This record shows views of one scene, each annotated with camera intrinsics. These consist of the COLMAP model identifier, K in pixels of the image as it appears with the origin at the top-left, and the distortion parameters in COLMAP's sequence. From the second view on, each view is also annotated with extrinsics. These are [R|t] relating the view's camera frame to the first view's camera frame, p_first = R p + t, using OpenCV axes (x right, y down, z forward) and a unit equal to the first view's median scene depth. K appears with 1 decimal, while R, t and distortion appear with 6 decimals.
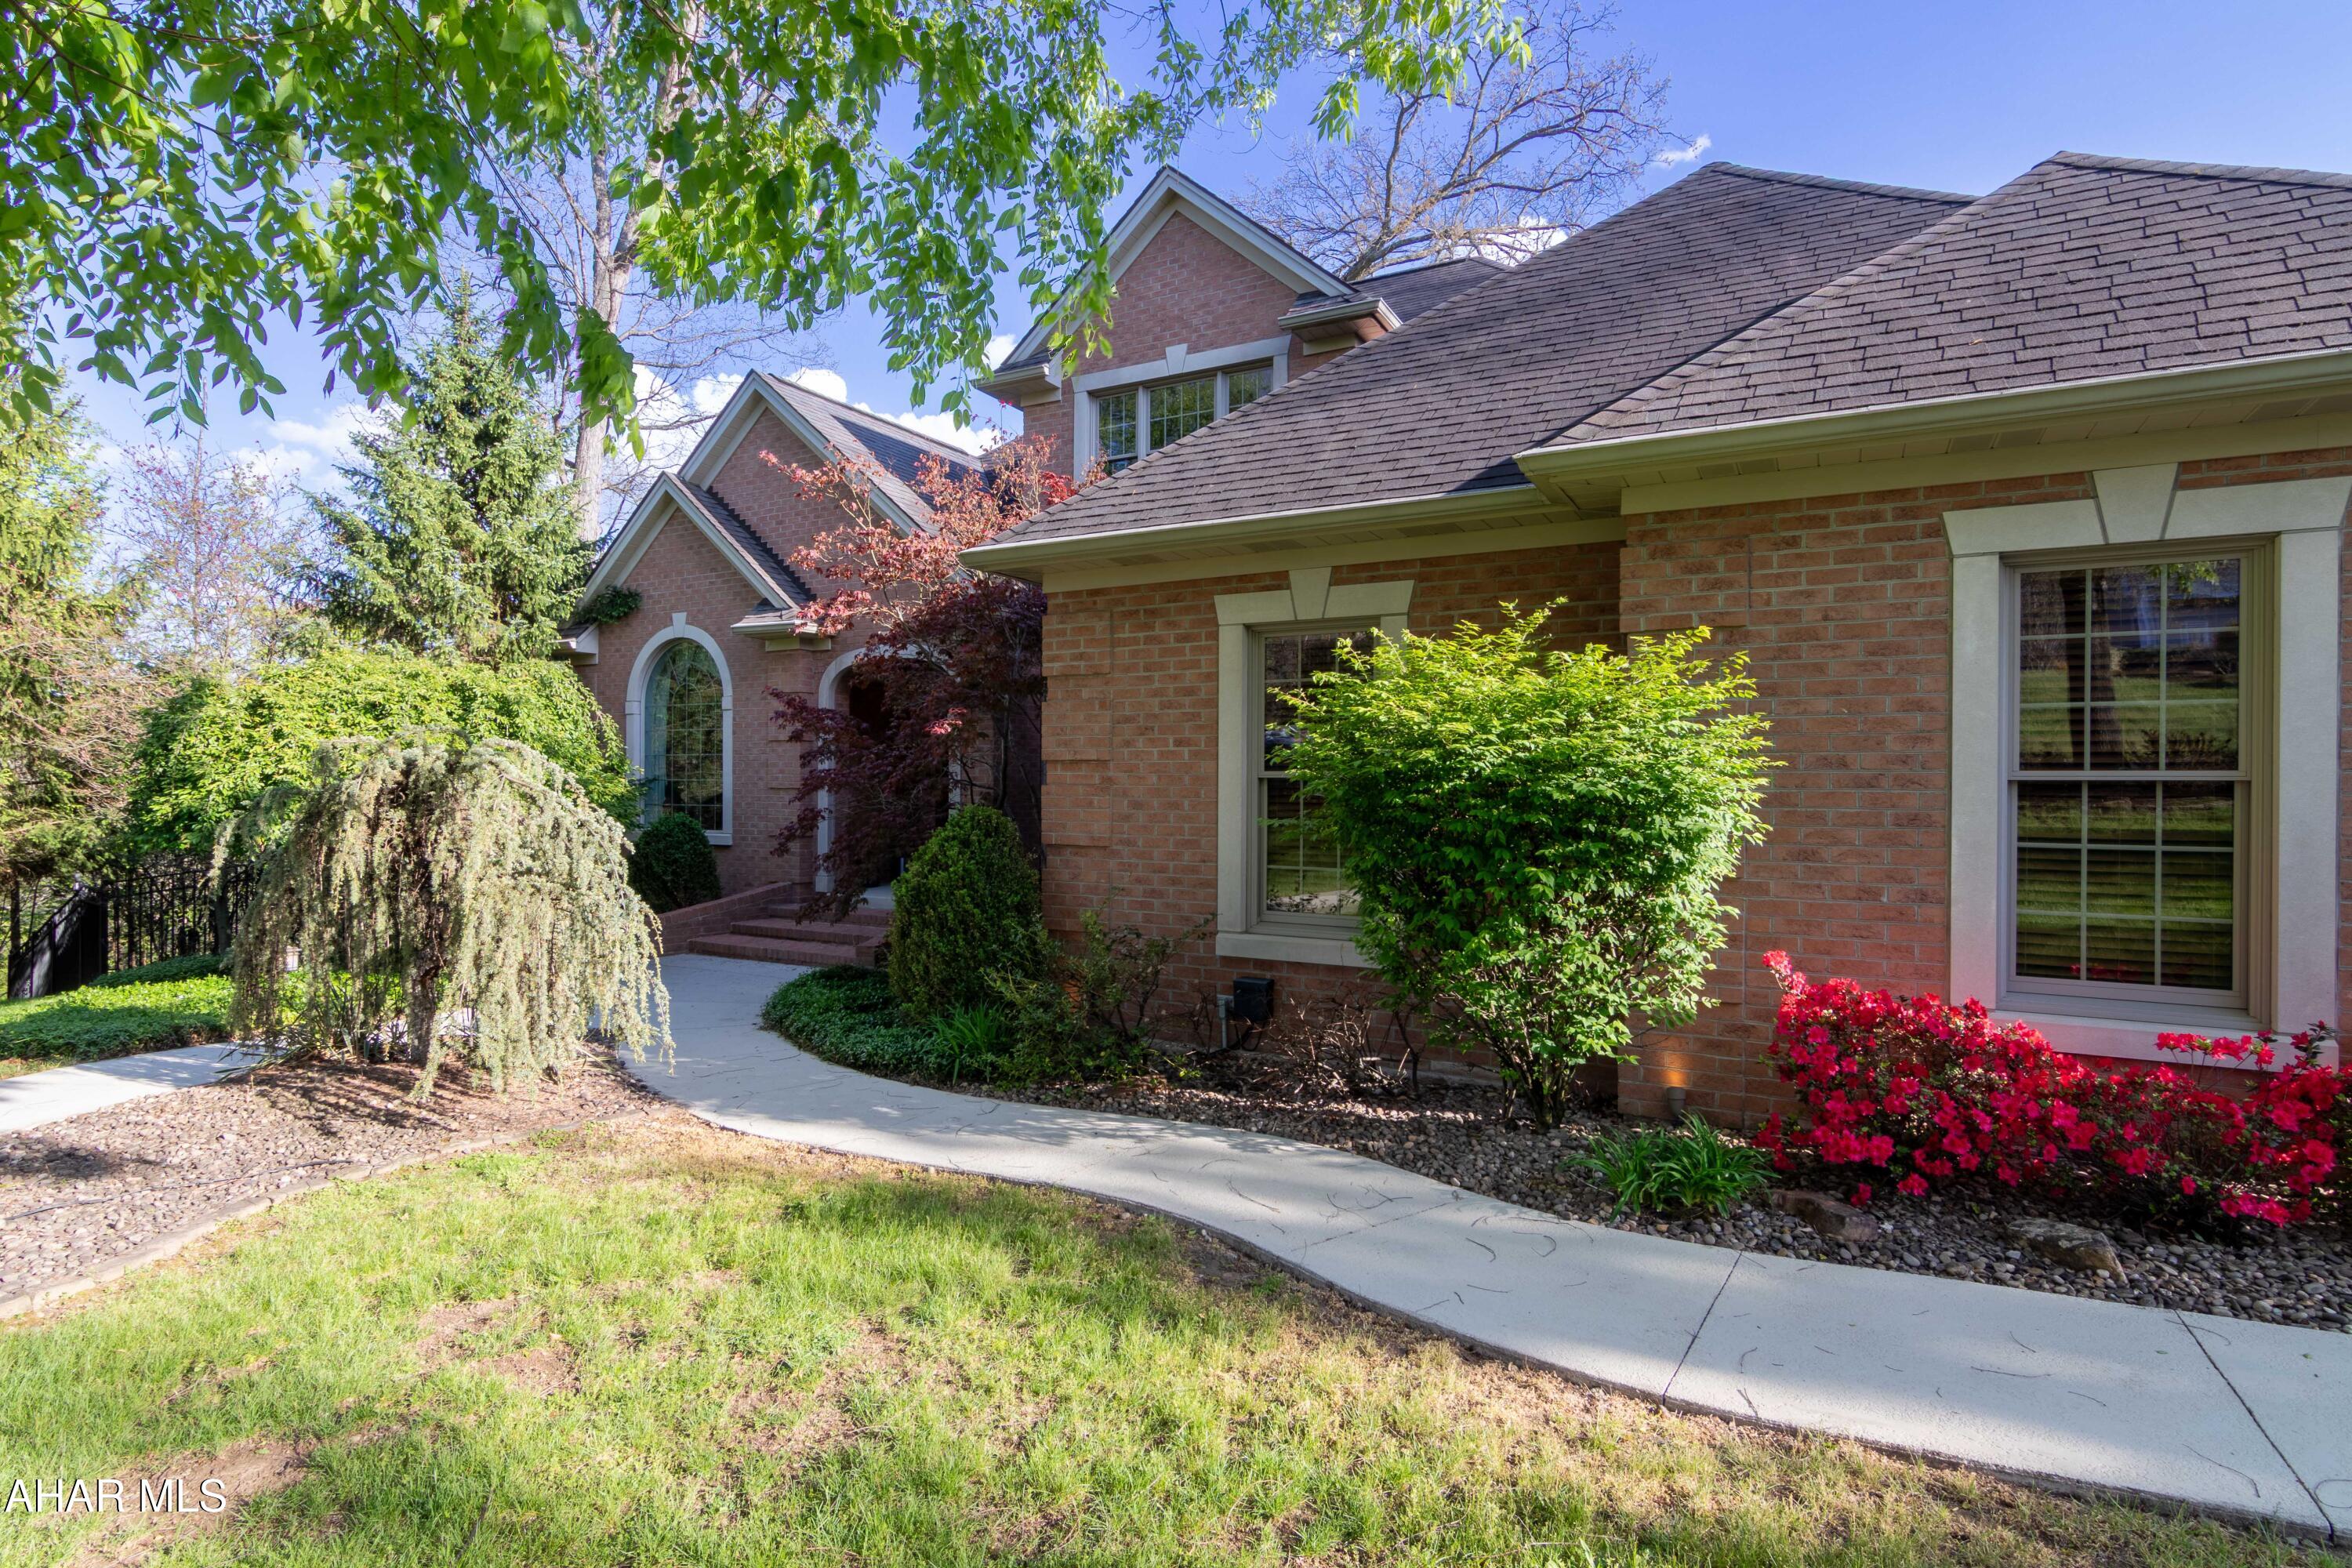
lens RADIAL K [[1195.6, 0, 1139.5], [0, 1195.6, 784.4], [0, 0, 1]] dist [0.000292, 0.000729]
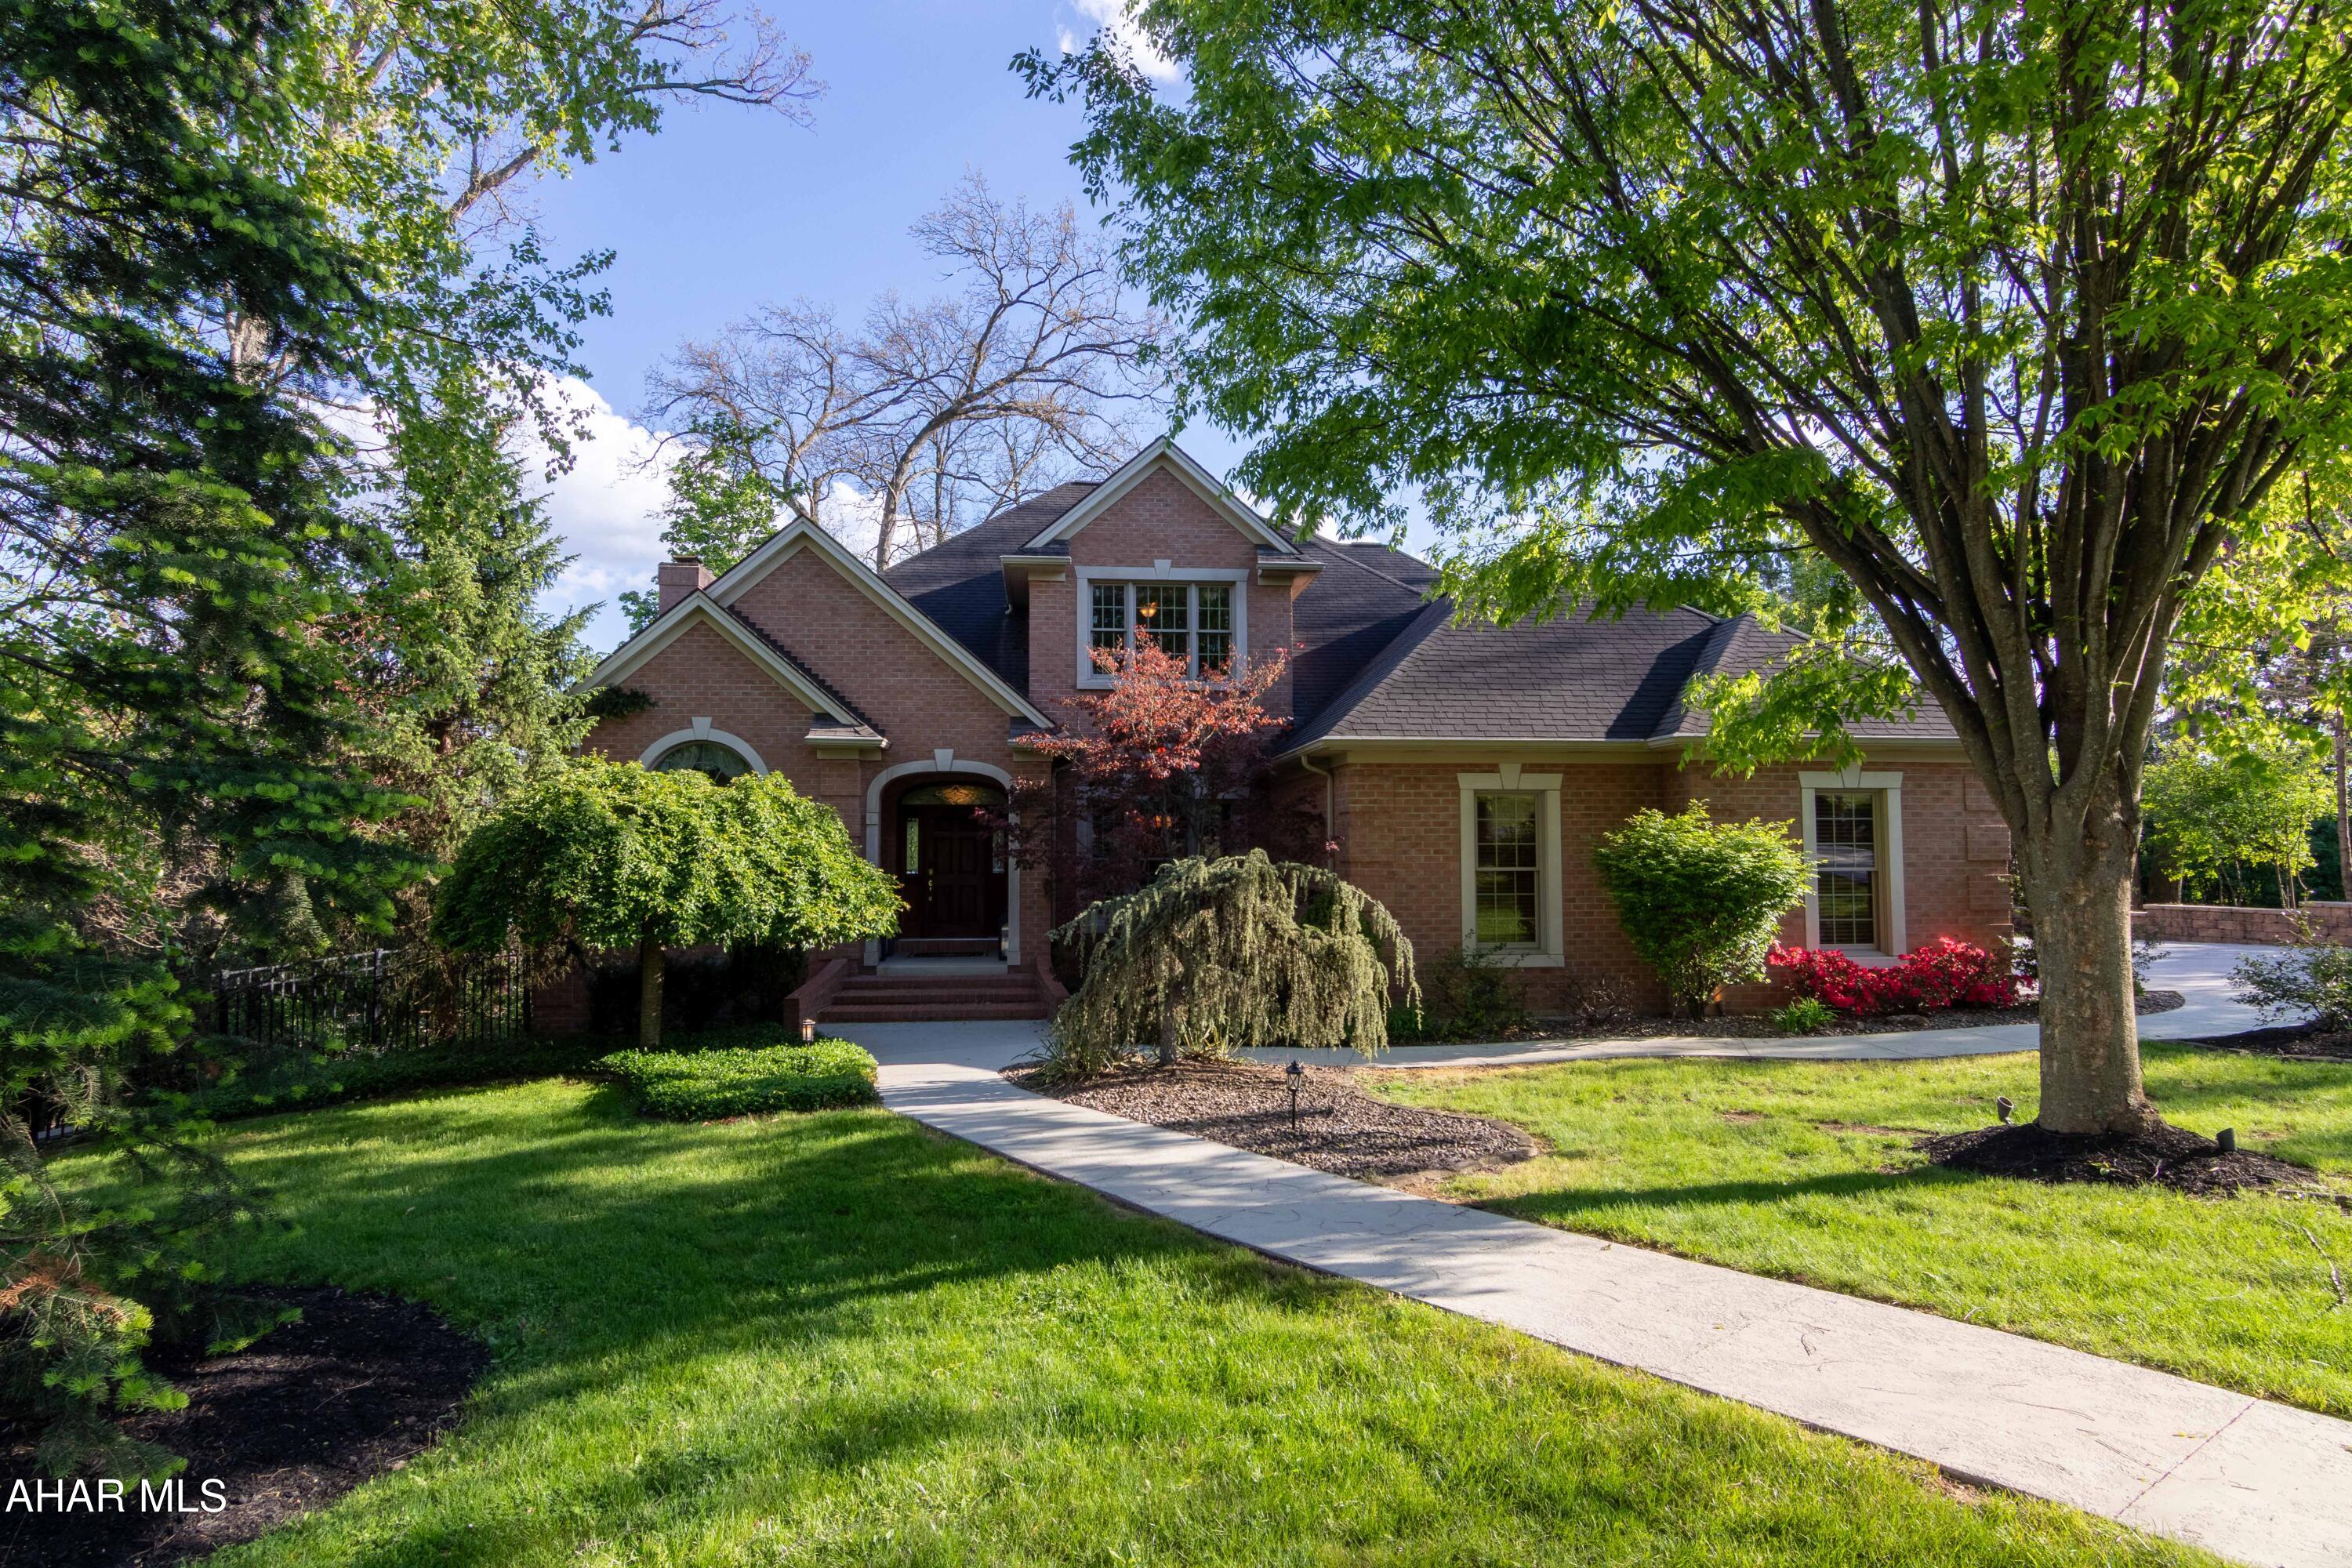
lens RADIAL K [[1173.2, 0, 1179.7], [0, 1173.2, 797.6], [0, 0, 1]] dist [-0.002669, 0.000057]
pose [[0.831953, 0.023407, 0.554352, -0.643014], [0.005364, 0.998724, -0.050221, -0.014737], [-0.554820, 0.044755, 0.830766, -0.137101]]
